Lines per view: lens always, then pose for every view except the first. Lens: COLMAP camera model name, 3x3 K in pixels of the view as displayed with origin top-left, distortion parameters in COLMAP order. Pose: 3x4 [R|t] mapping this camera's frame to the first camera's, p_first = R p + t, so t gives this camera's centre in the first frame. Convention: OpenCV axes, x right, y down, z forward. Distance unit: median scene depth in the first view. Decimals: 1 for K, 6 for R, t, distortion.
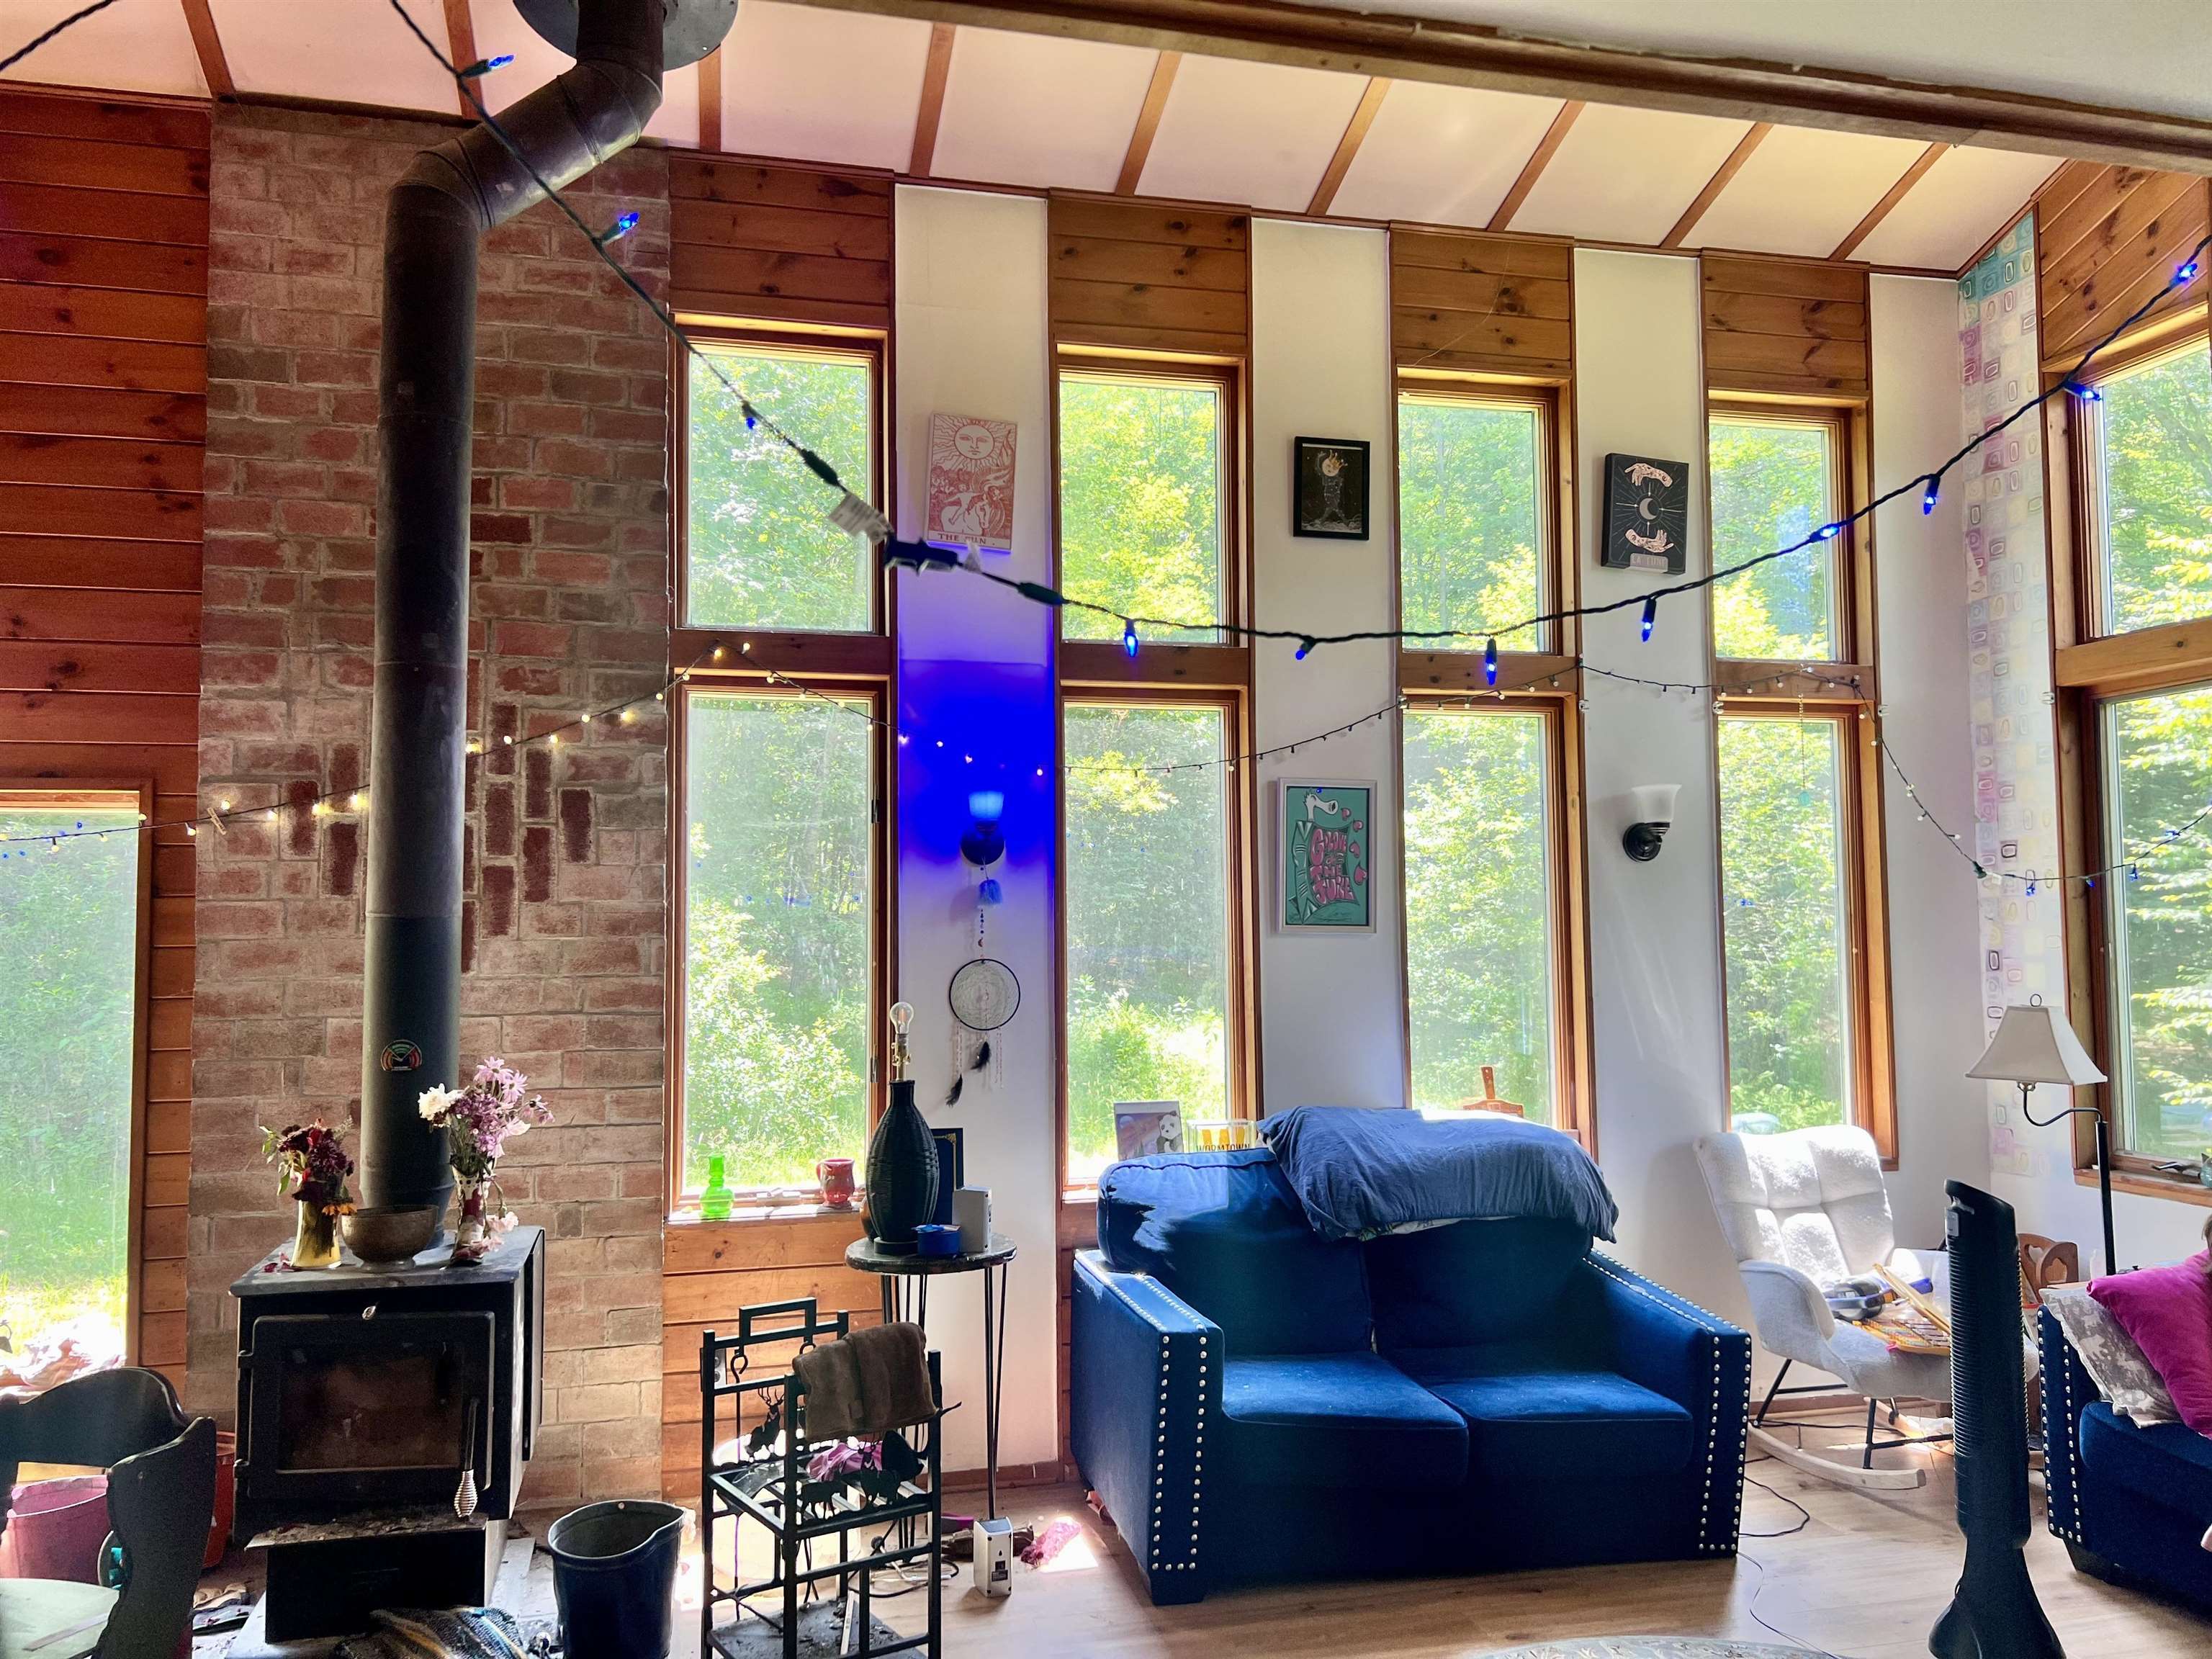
lens RADIAL K [[1672.3, 0, 1103.3], [0, 1672.3, 836.8], [0, 0, 1]] dist [0.045305, -0.054433]
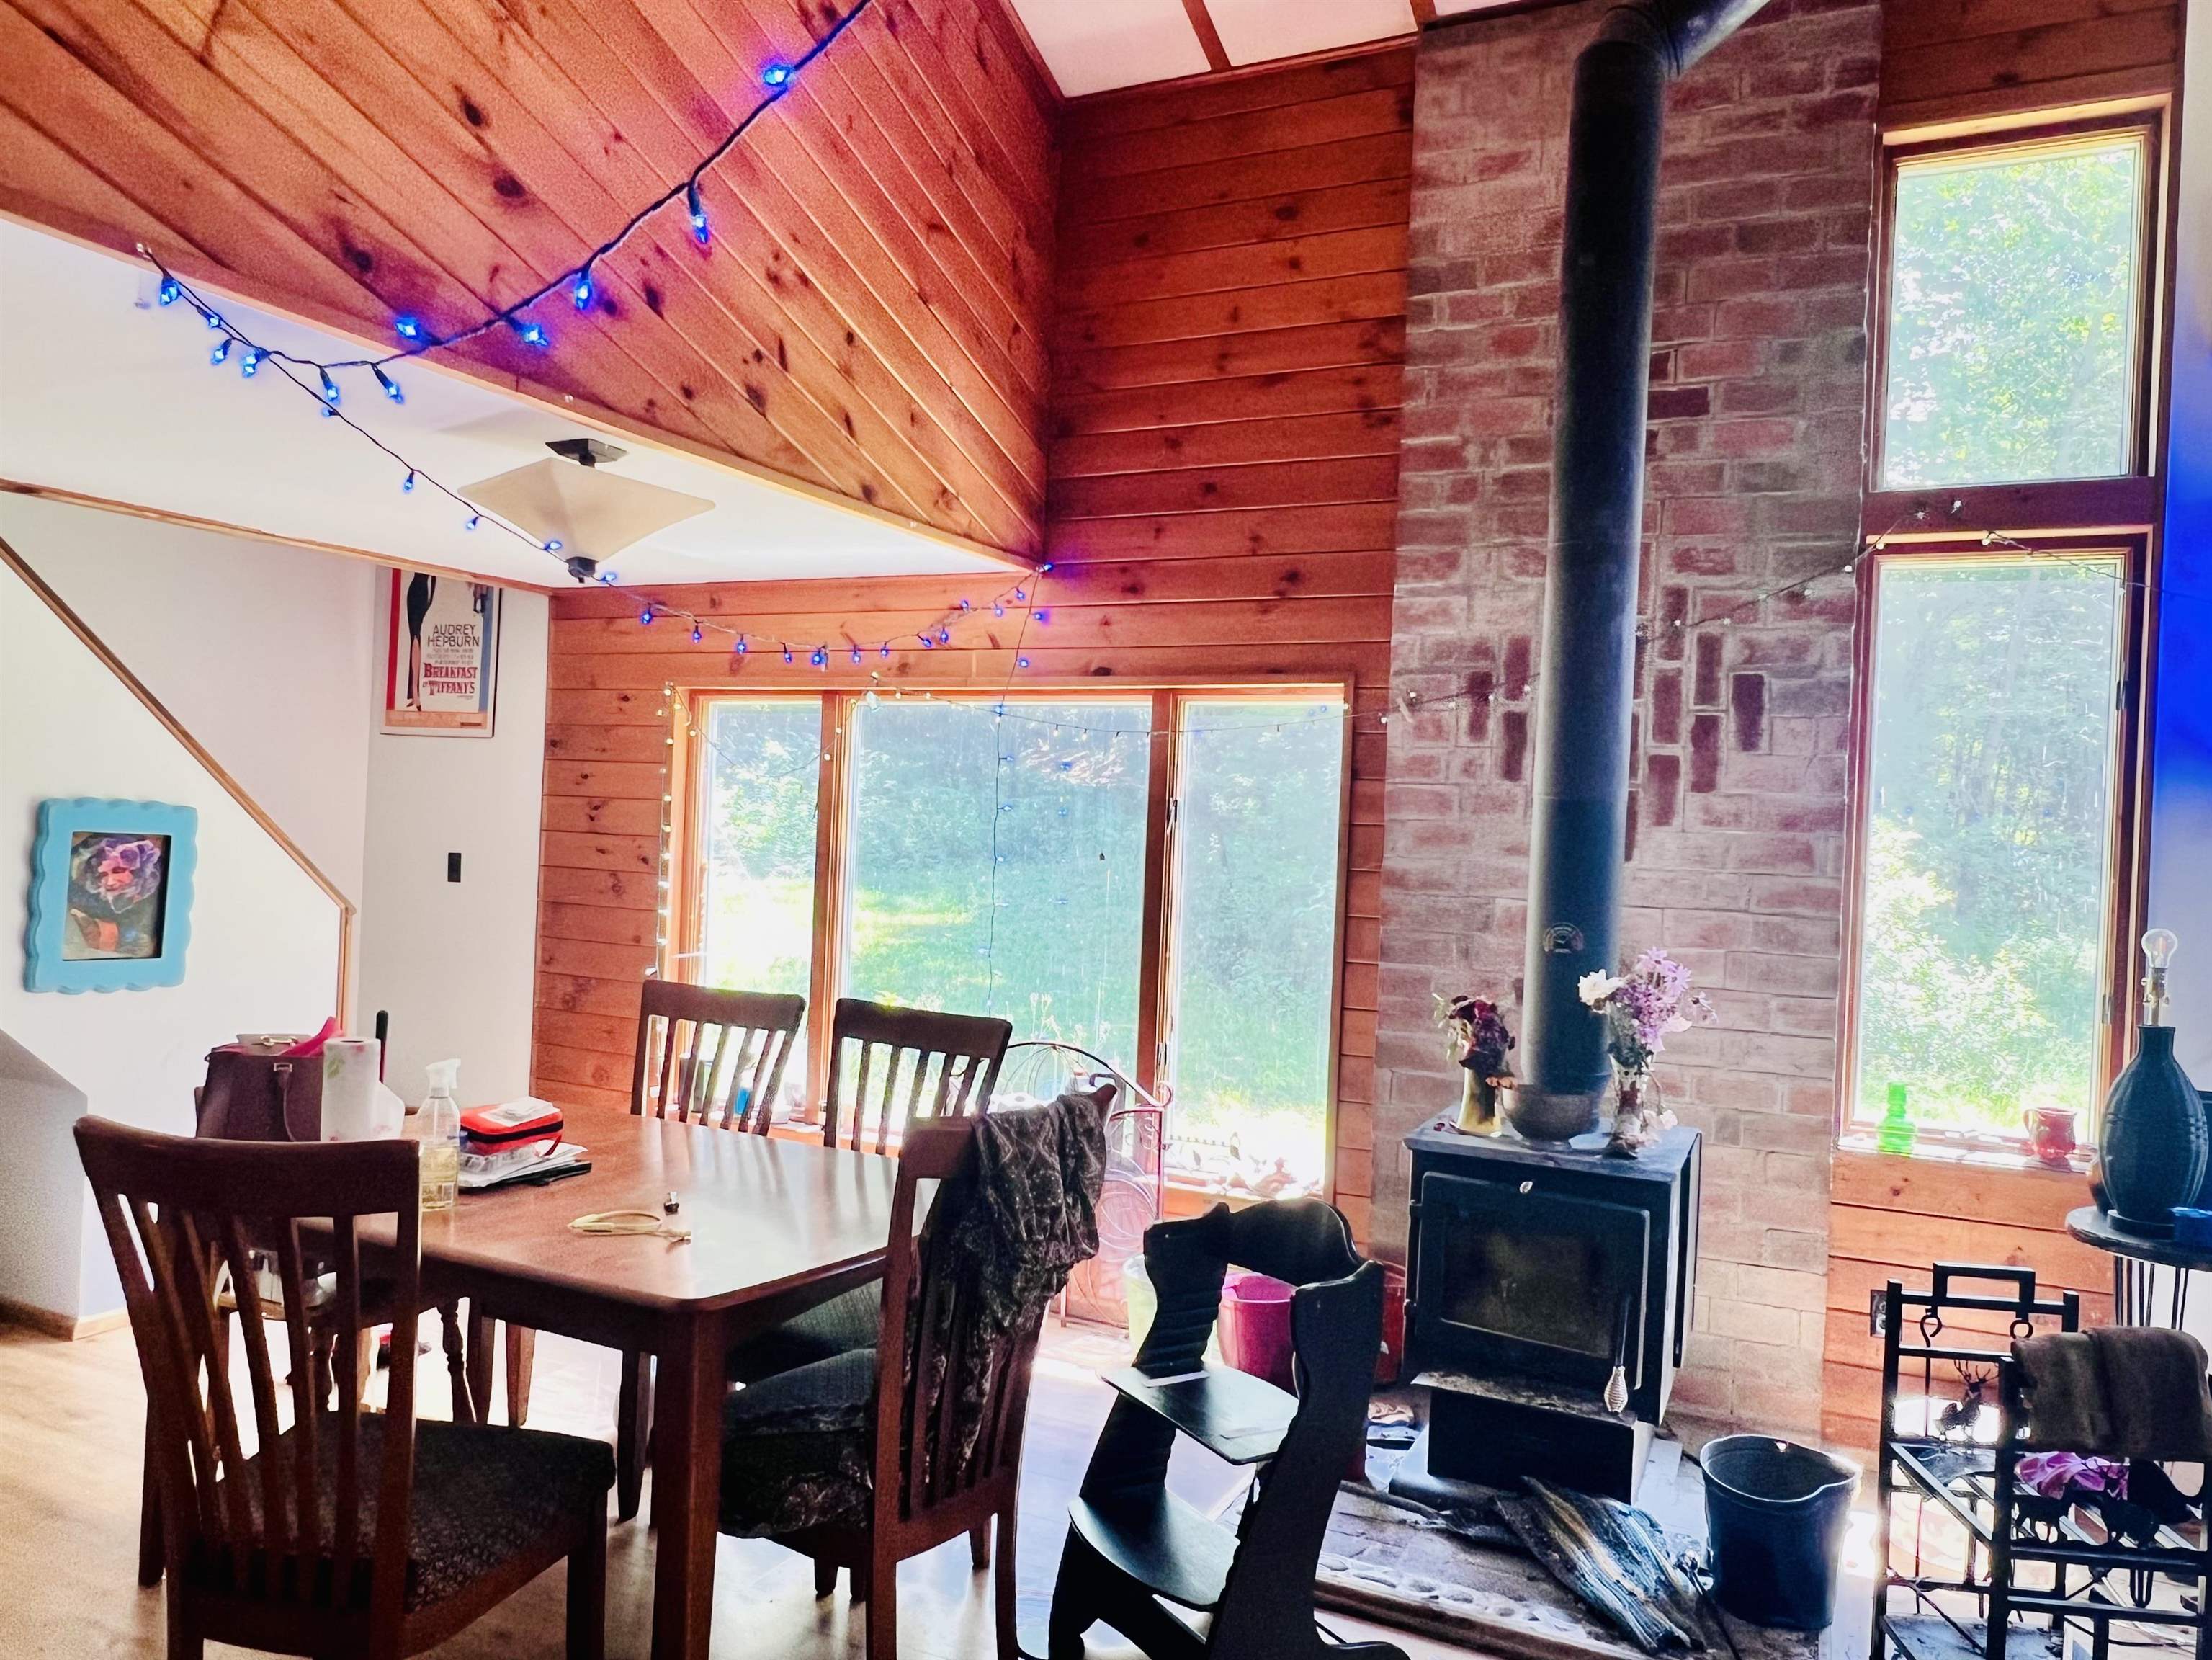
lens RADIAL K [[1537.4, 0, 1082.5], [0, 1537.4, 845.0], [0, 0, 1]] dist [-0.002040, -0.004610]
pose [[0.765586, 0.044632, -0.641784, -0.045249], [-0.010027, 0.998297, 0.057464, 0.021596], [0.643256, -0.037559, 0.764730, 0.104148]]
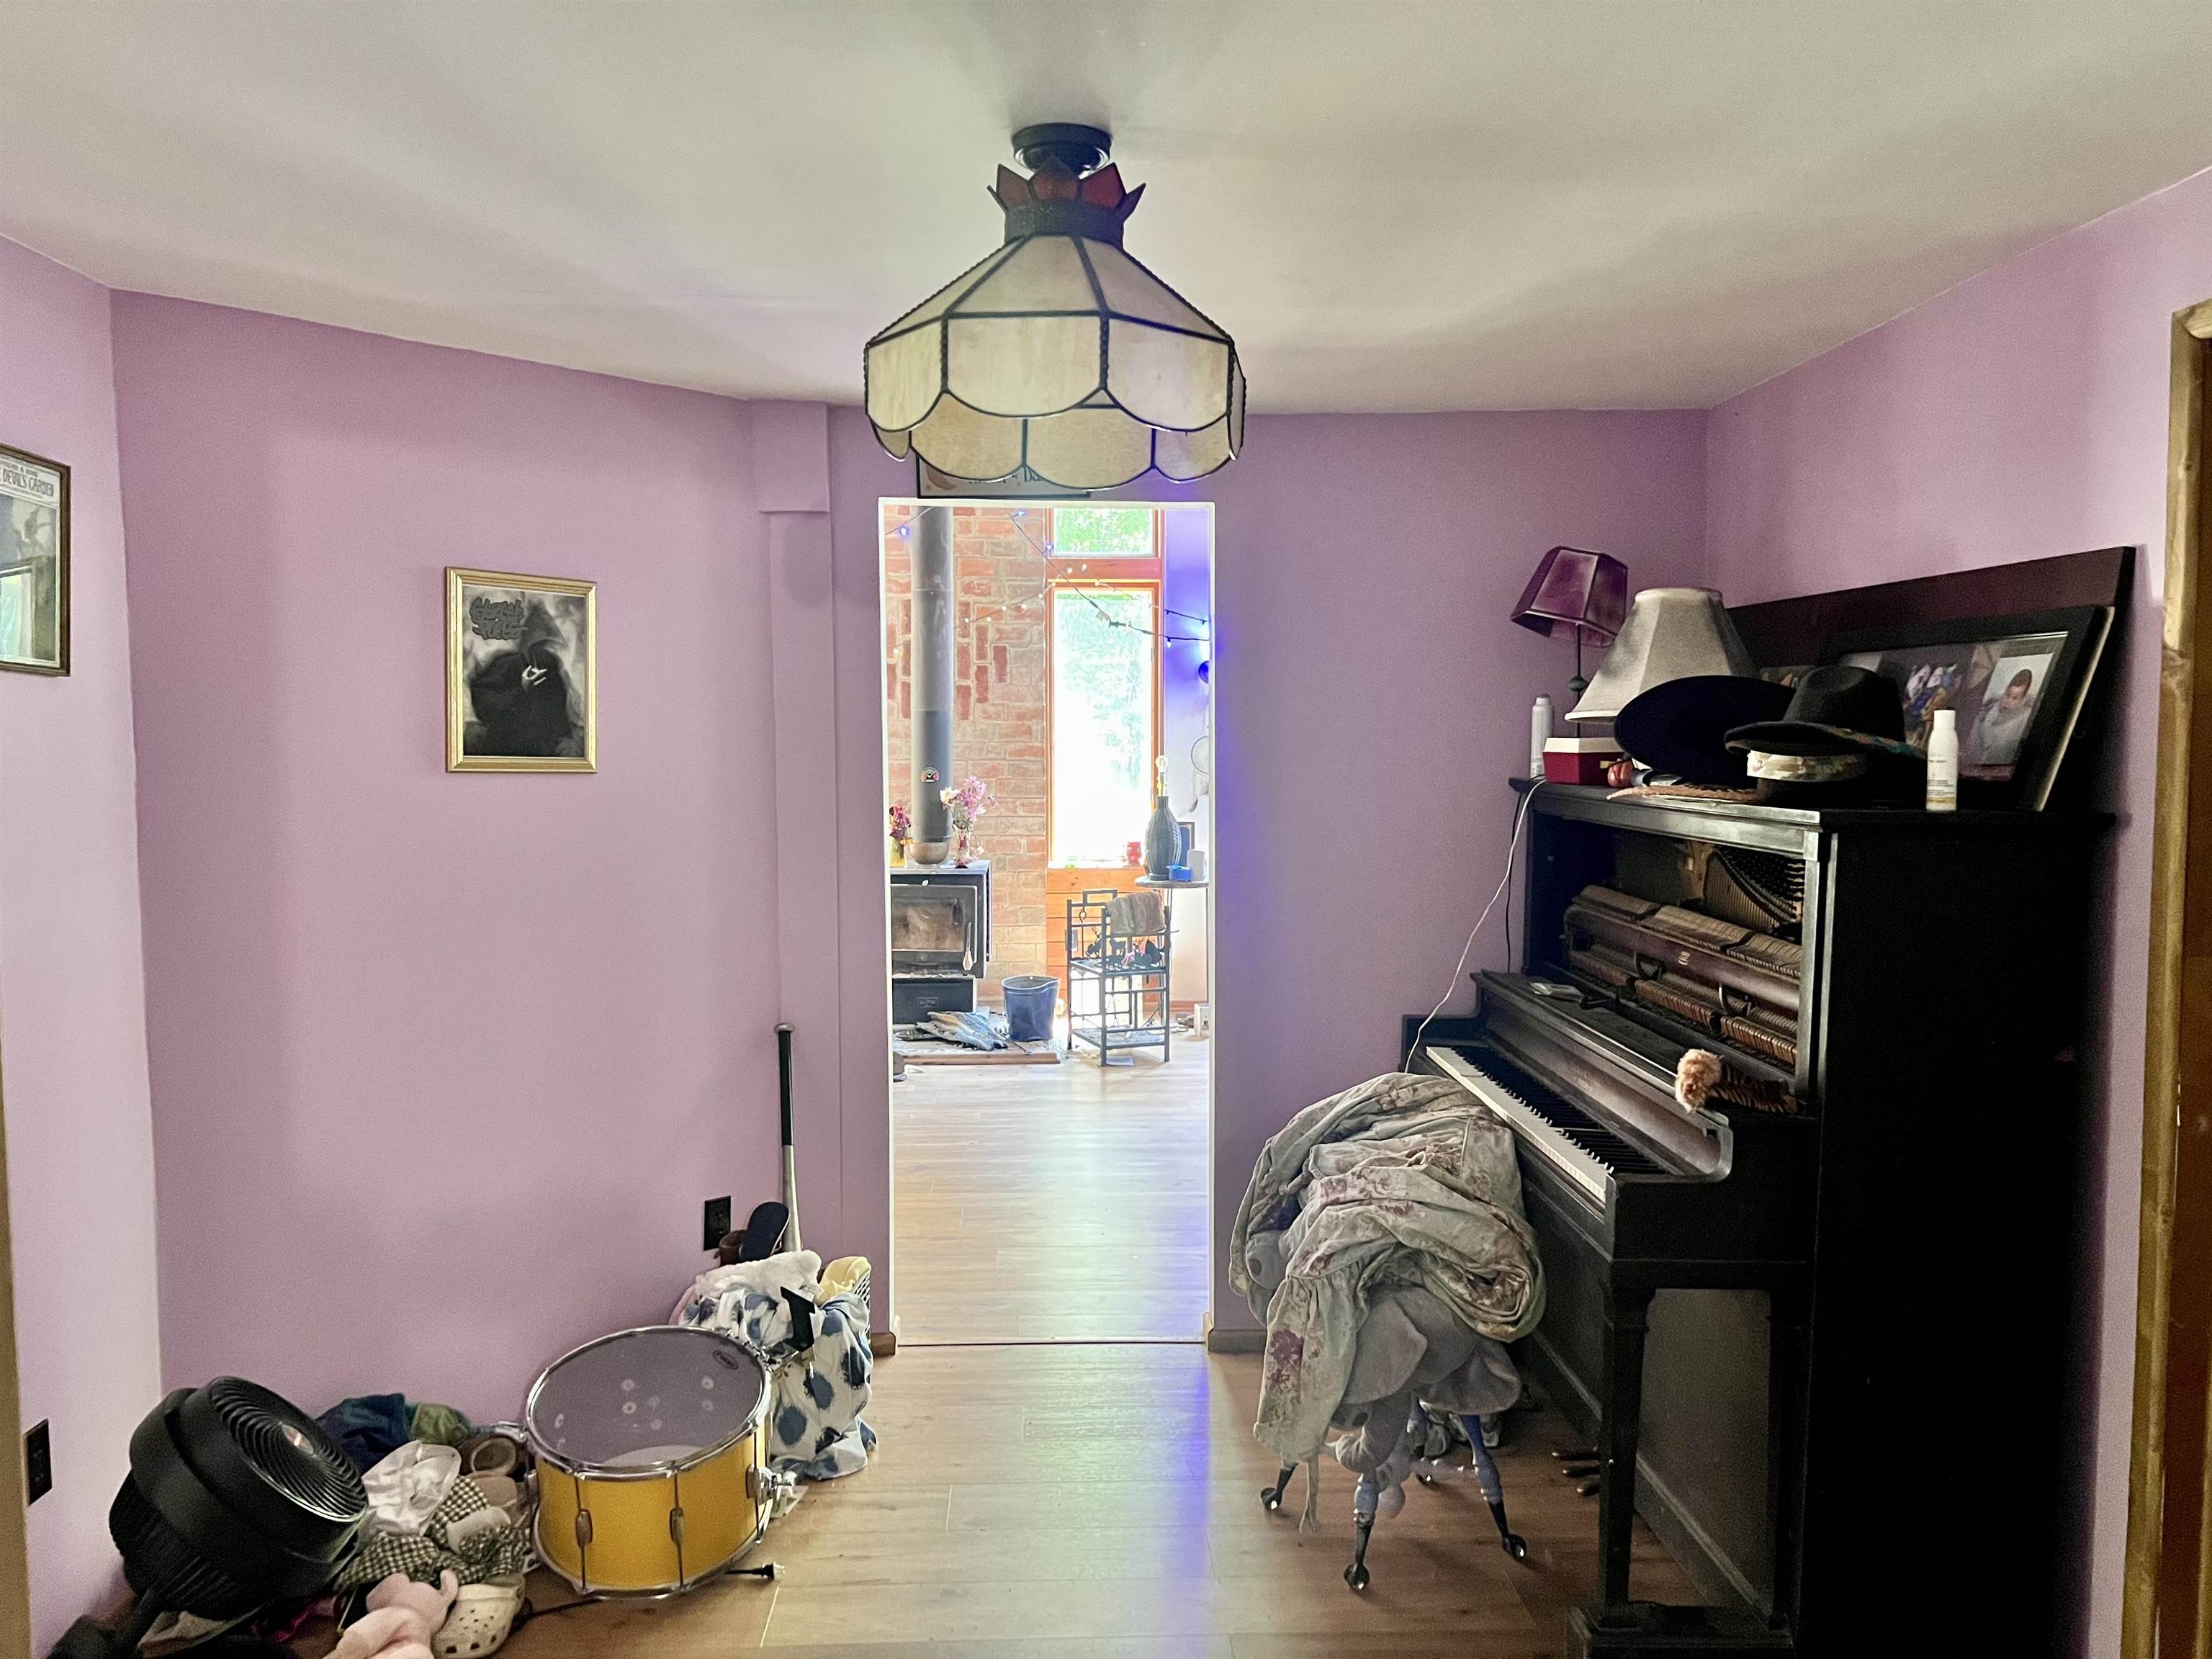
lens RADIAL K [[1672.3, 0, 1113.0], [0, 1672.3, 844.3], [0, 0, 1]] dist [0.045305, -0.054433]
pose [[0.979680, 0.020148, -0.199552, 0.208559], [0.004727, 0.992346, 0.123400, -0.038724], [0.200511, -0.121836, 0.972086, -0.898194]]
